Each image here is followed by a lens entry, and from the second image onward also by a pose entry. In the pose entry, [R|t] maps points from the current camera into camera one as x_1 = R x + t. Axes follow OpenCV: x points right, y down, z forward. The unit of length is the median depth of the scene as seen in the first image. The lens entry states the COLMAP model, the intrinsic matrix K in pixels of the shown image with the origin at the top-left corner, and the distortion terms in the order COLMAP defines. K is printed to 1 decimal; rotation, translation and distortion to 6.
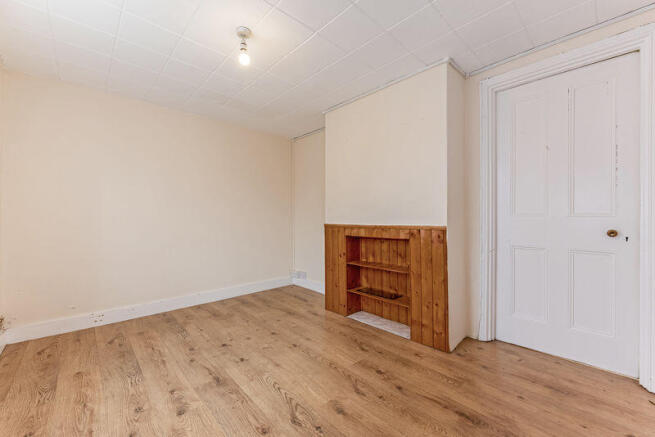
lens RADIAL K [[263.1, 0, 327.2], [0, 263.1, 216.9], [0, 0, 1]] dist [0.009004, -0.000541]
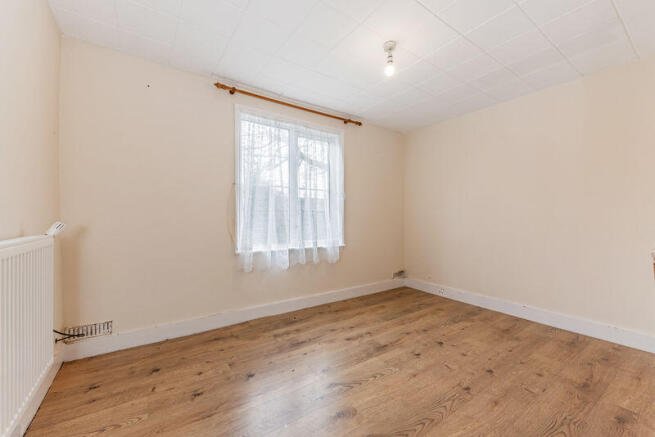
lens RADIAL K [[263.1, 0, 326.7], [0, 263.1, 220.8], [0, 0, 1]] dist [0.009004, -0.000541]
pose [[-0.134598, 0.014349, -0.990796, 0.693593], [-0.007164, 0.999855, 0.015453, 0.009875], [0.990874, 0.009179, -0.134476, 0.747474]]
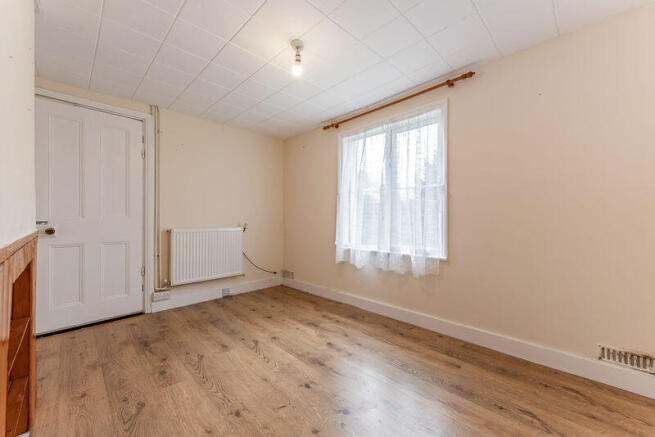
lens RADIAL K [[263.1, 0, 330.6], [0, 263.1, 219.8], [0, 0, 1]] dist [0.009004, -0.000541]
pose [[-0.999302, 0.006103, -0.036858, -0.351595], [0.005930, 0.999971, 0.004797, 0.006023], [0.036886, 0.004576, -0.999309, 1.757193]]
